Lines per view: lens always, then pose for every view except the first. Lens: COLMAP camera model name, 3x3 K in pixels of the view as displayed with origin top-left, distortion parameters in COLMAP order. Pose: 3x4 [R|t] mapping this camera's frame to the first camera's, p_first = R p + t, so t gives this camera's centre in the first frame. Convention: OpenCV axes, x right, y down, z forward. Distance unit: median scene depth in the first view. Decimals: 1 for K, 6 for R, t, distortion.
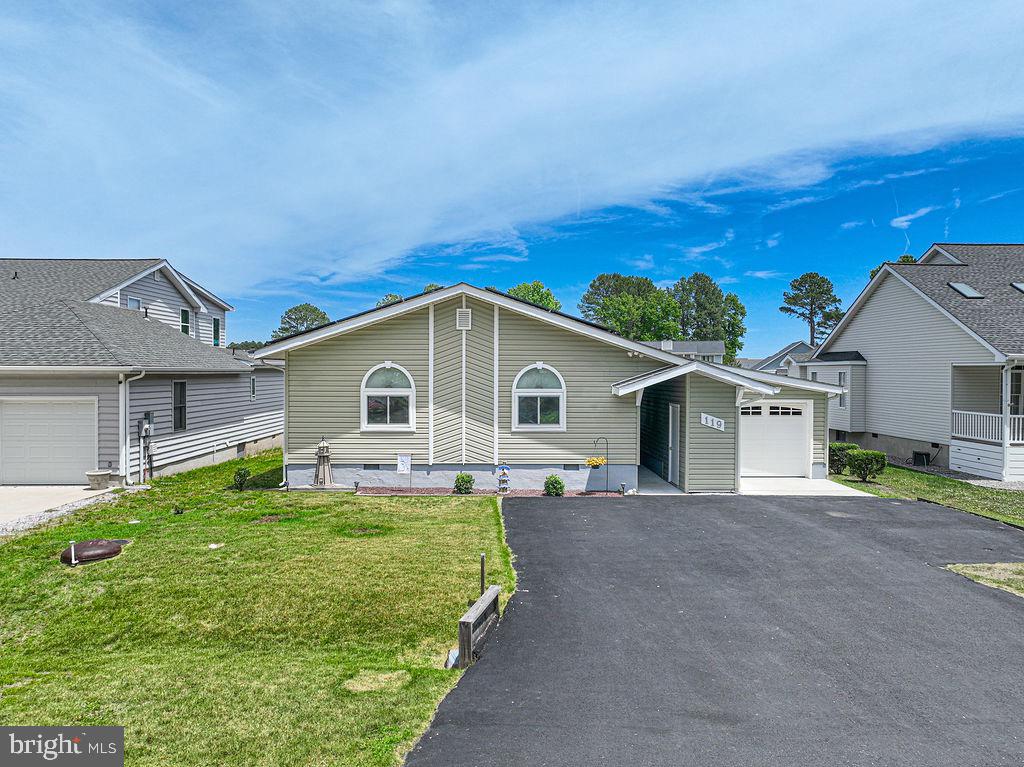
lens RADIAL K [[720.7, 0, 520.5], [0, 720.7, 385.3], [0, 0, 1]] dist [-0.004504, 0.018782]
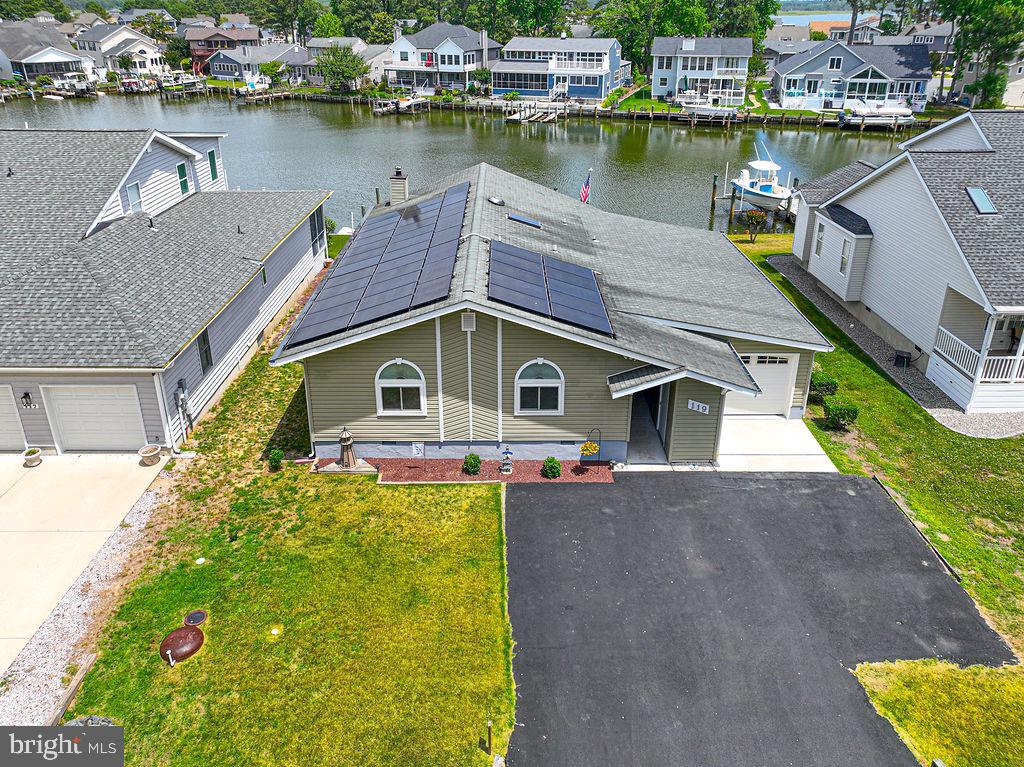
lens RADIAL K [[752.6, 0, 516.0], [0, 752.6, 285.0], [0, 0, 1]] dist [0.000110, 0.004018]
pose [[0.999869, 0.005917, -0.015047, 0.006499], [-0.000116, 0.933228, 0.359286, -0.535548], [0.016168, -0.359237, 0.933106, -0.000975]]
